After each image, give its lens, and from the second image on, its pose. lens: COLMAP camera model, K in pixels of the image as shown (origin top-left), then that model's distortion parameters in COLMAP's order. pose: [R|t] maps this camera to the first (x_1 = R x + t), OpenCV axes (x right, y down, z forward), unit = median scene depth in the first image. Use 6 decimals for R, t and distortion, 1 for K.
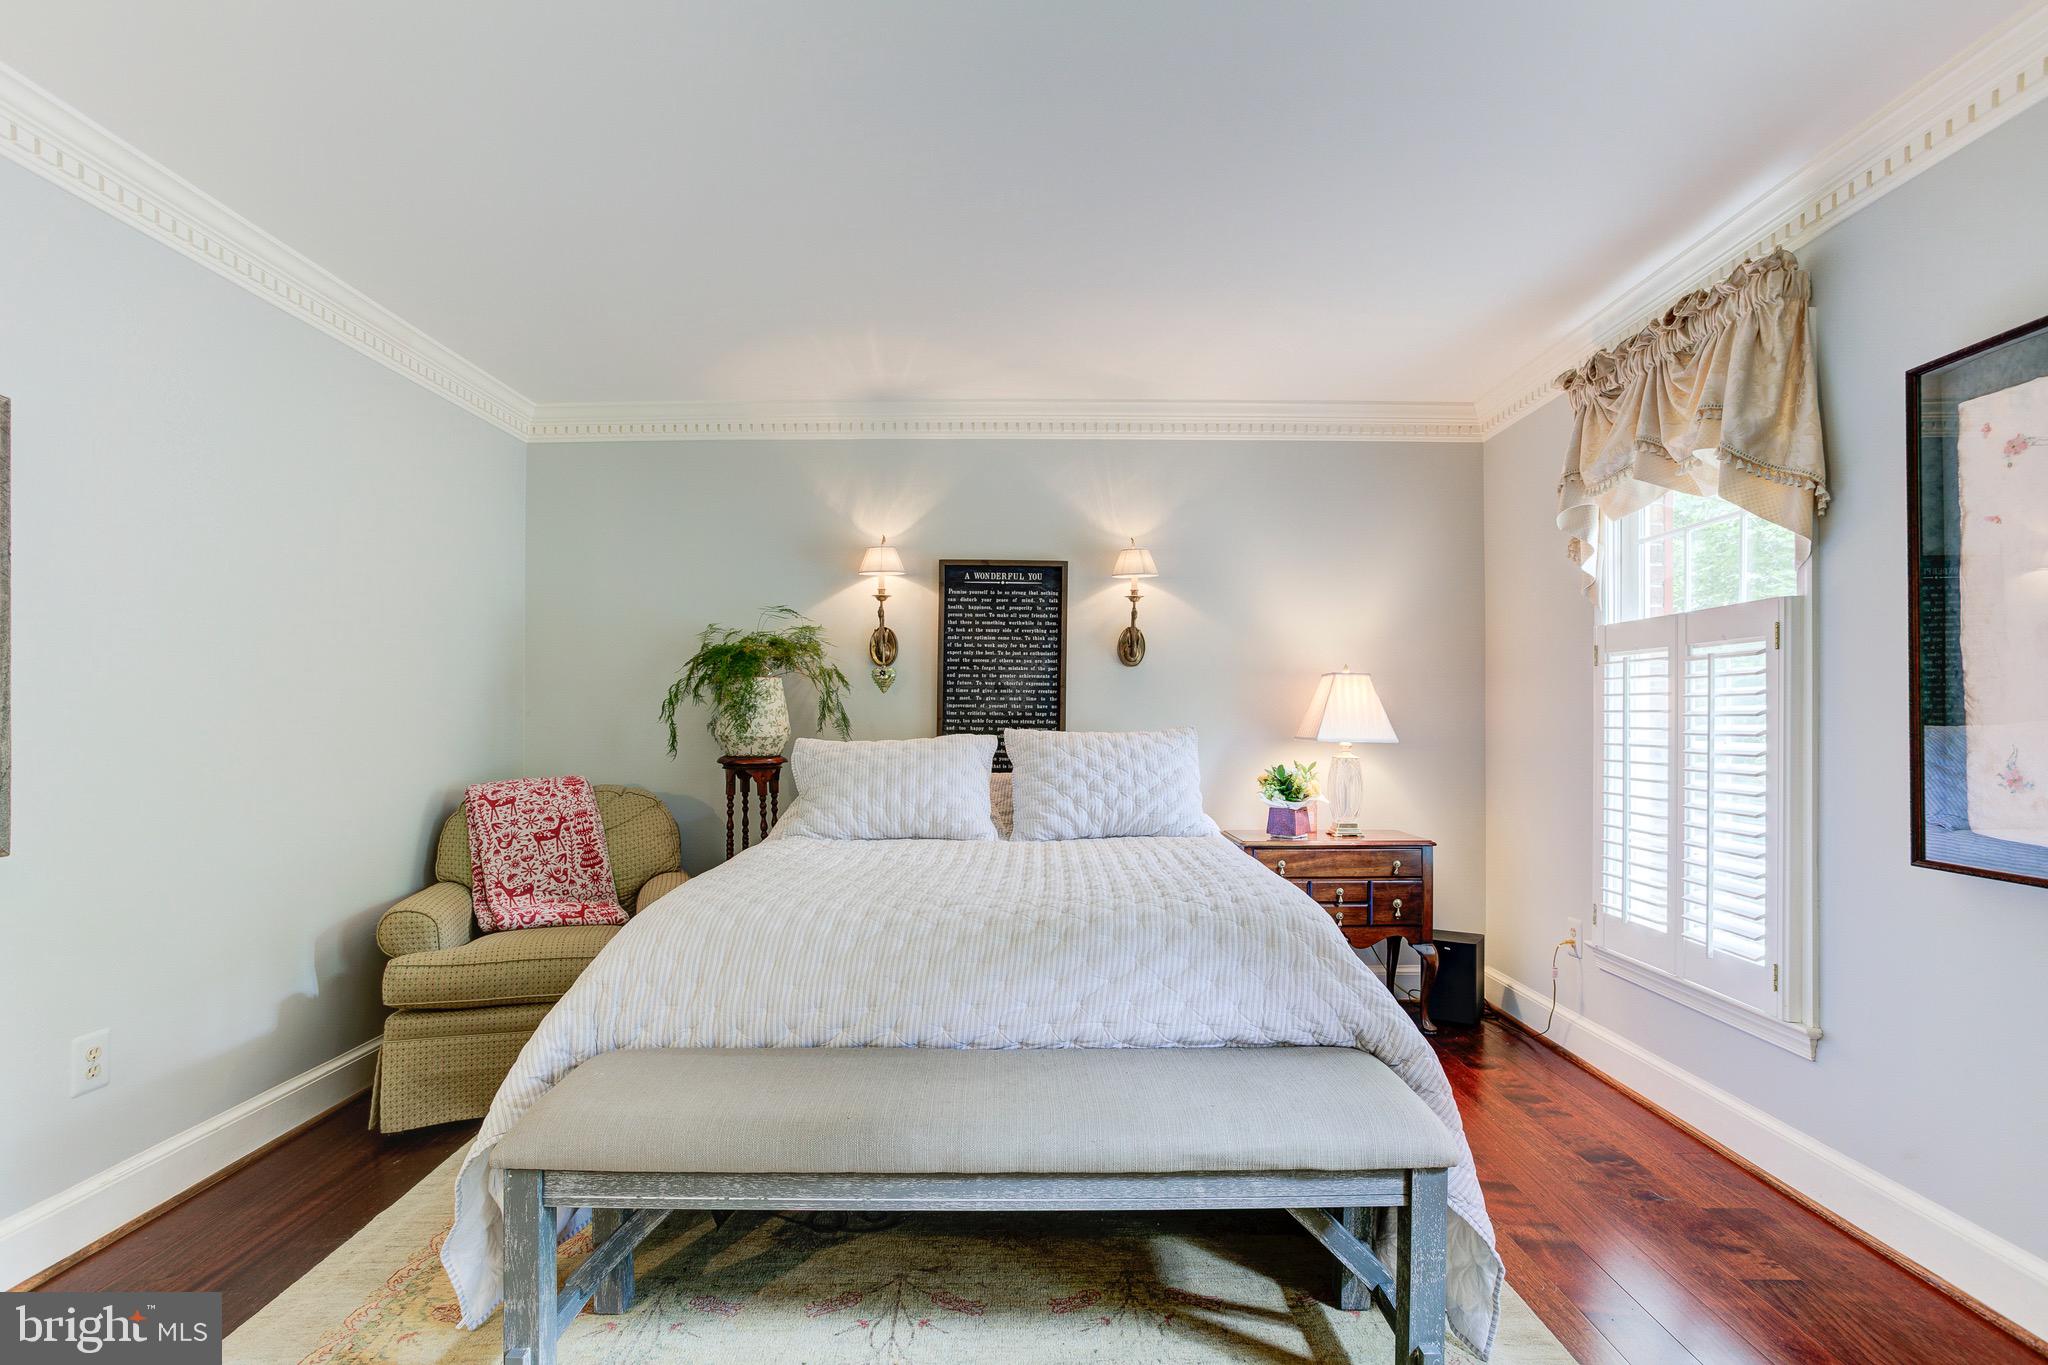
lens RADIAL K [[993.7, 0, 1017.3], [0, 993.7, 712.6], [0, 0, 1]] dist [-0.035651, 0.008683]
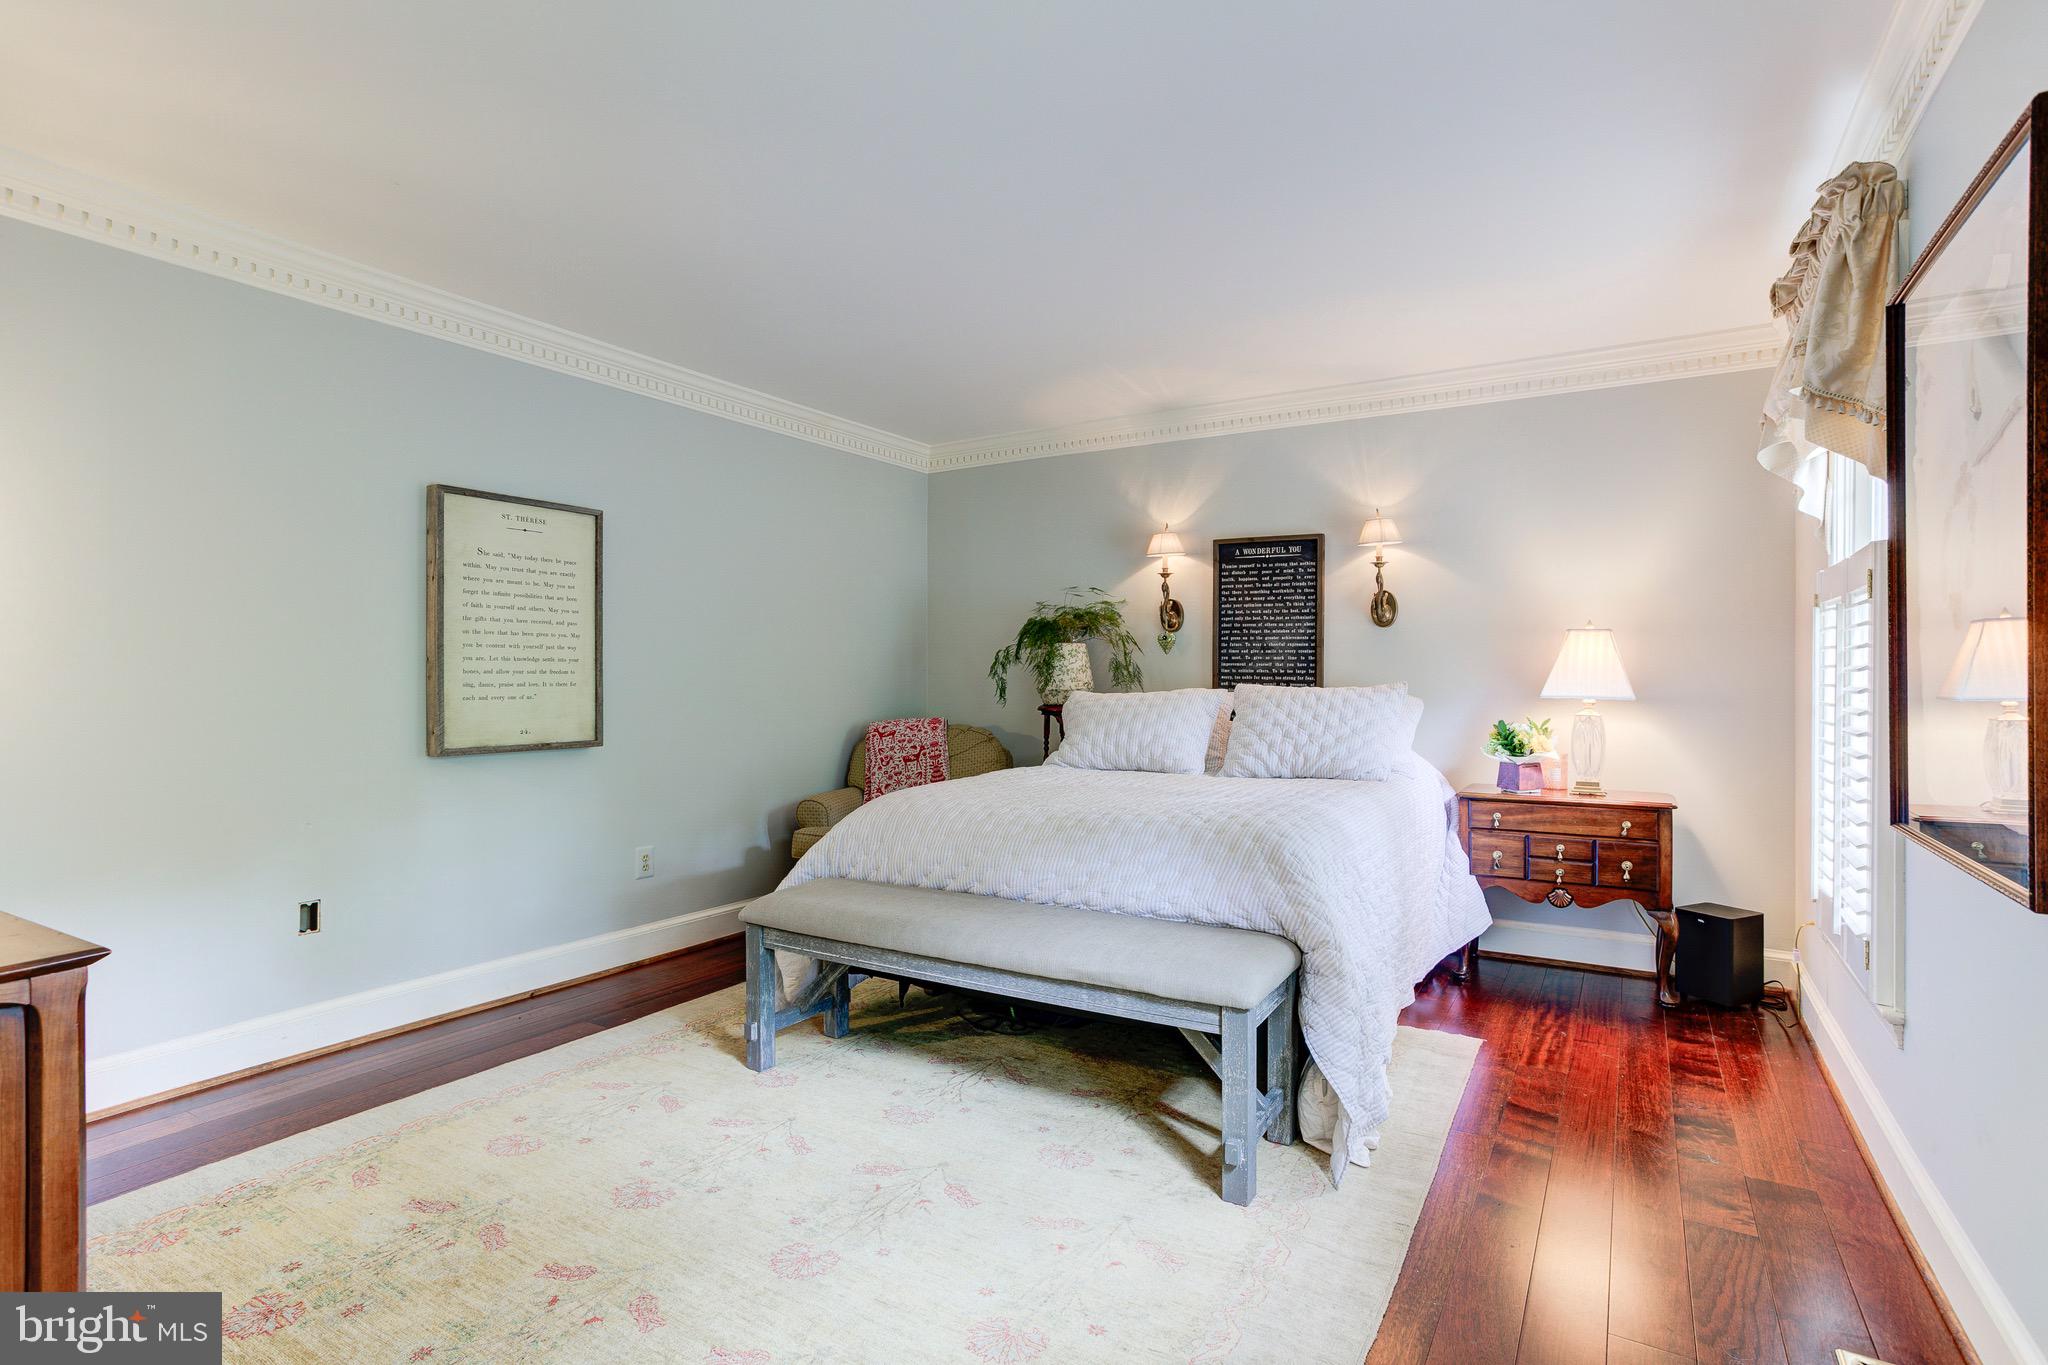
lens RADIAL K [[993.7, 0, 1024.4], [0, 993.7, 678.5], [0, 0, 1]] dist [-0.035651, 0.008683]
pose [[0.855986, 0.000691, -0.516999, 0.375359], [0.002715, 0.999979, 0.005832, 0.002162], [0.516993, -0.006395, 0.855966, -0.129459]]
